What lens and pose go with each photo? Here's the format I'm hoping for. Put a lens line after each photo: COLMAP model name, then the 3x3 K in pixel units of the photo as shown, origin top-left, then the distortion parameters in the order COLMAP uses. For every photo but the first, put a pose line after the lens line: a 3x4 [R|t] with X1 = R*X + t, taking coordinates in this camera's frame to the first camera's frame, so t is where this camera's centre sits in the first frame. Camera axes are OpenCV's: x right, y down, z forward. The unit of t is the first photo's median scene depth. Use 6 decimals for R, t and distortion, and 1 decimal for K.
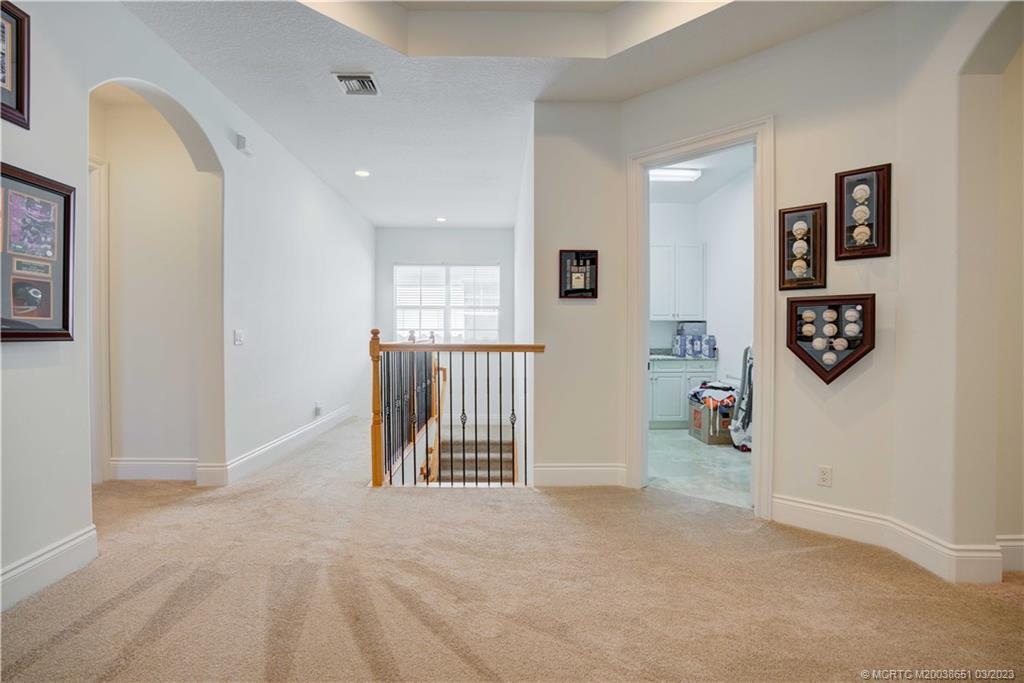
lens RADIAL K [[475.6, 0, 512.0], [0, 475.6, 341.5], [0, 0, 1]] dist [-0.071335, 0.028673]
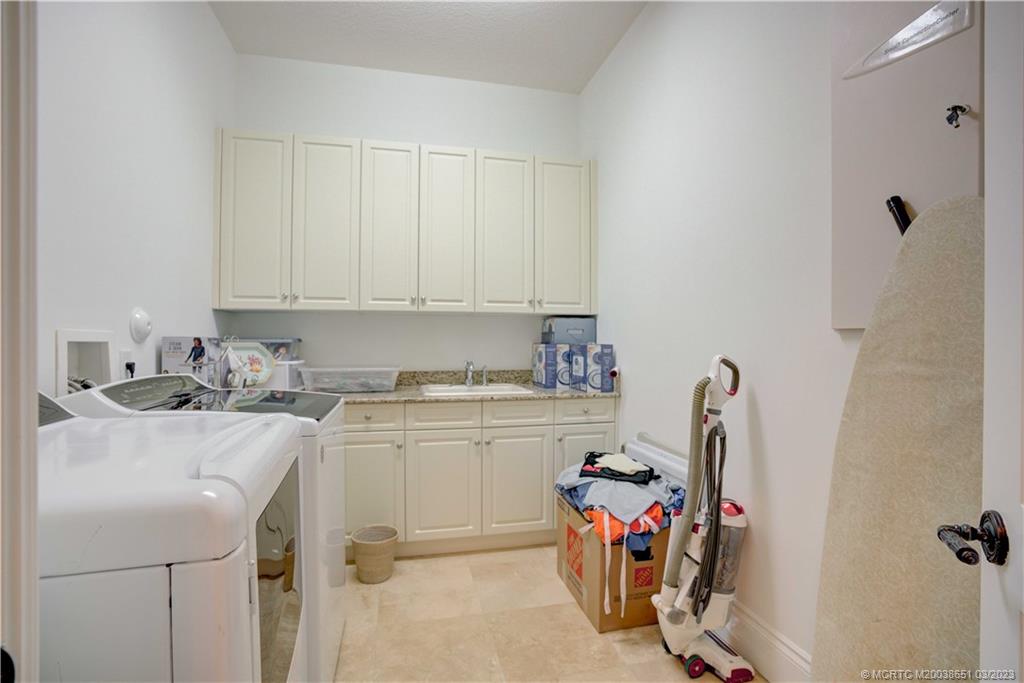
lens RADIAL K [[475.6, 0, 512.0], [0, 475.6, 341.5], [0, 0, 1]] dist [-0.071335, 0.028673]
pose [[0.978855, 0.000143, 0.204556, 0.236621], [0.002142, 0.999938, -0.010950, -0.011070], [-0.204544, 0.011156, 0.978794, 0.559403]]
